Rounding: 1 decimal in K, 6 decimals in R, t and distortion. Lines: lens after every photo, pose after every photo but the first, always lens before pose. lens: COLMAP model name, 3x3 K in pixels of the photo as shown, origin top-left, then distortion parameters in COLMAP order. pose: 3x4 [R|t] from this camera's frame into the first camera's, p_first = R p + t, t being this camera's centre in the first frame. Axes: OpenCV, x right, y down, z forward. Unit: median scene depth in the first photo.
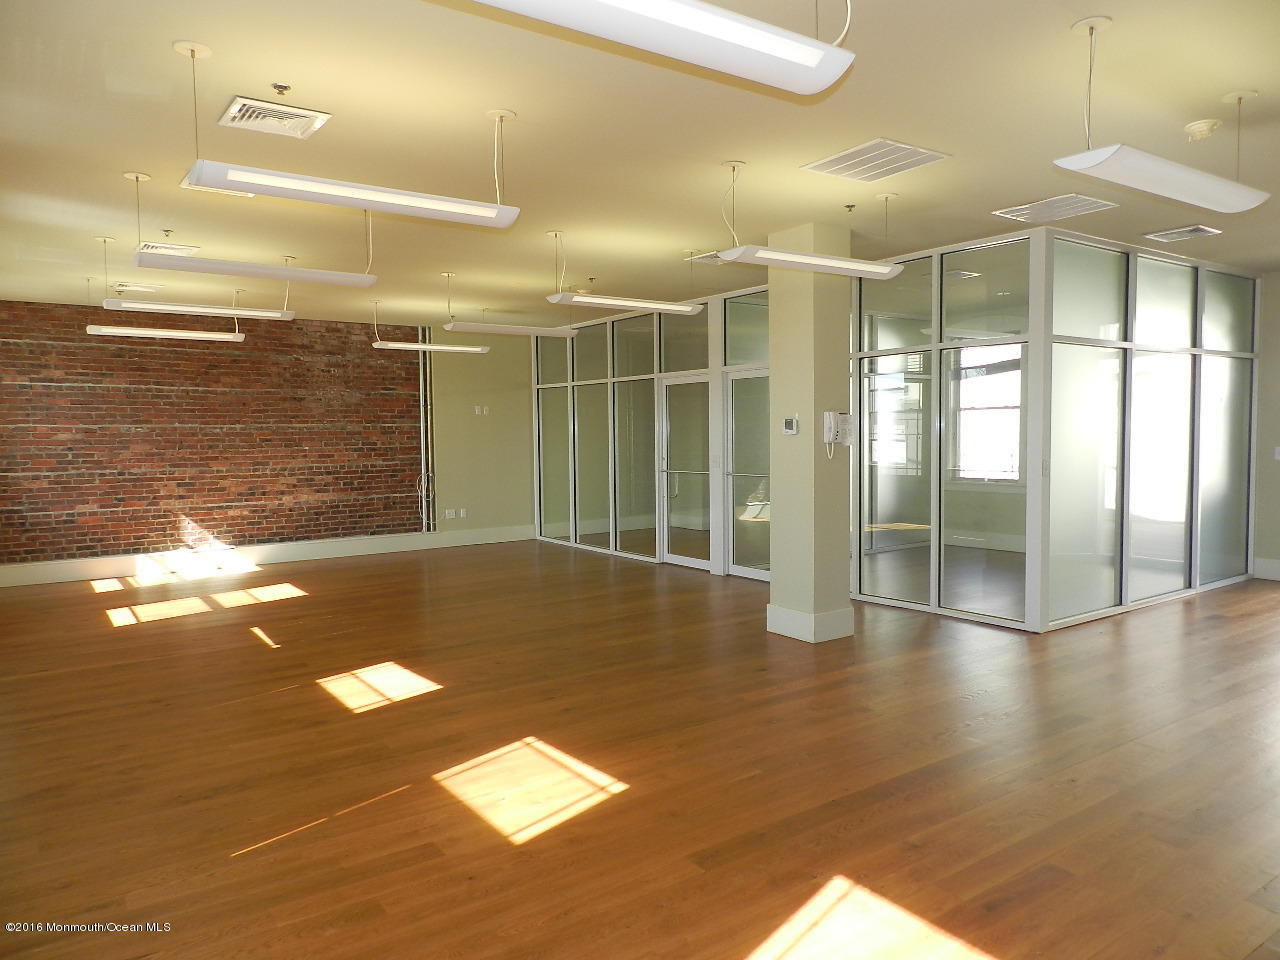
lens RADIAL K [[873.5, 0, 636.8], [0, 873.5, 482.9], [0, 0, 1]] dist [0.009639, -0.001696]
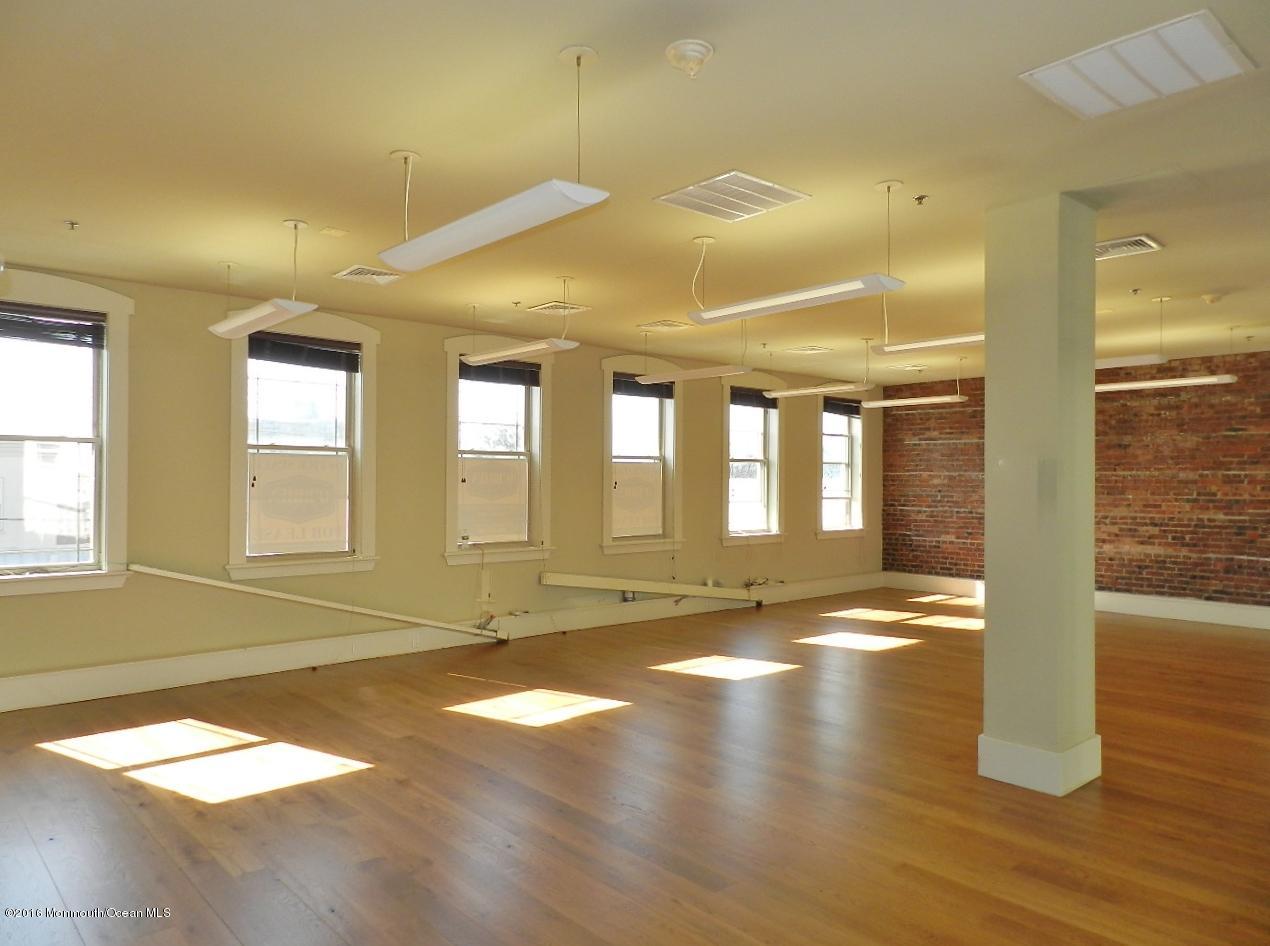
lens RADIAL K [[866.6, 0, 623.3], [0, 866.6, 473.8], [0, 0, 1]] dist [0.009639, -0.001696]
pose [[0.100290, 0.003219, -0.994953, 0.514494], [-0.063301, 0.997989, -0.003152, -0.026783], [0.992943, 0.063298, 0.100292, 0.353327]]
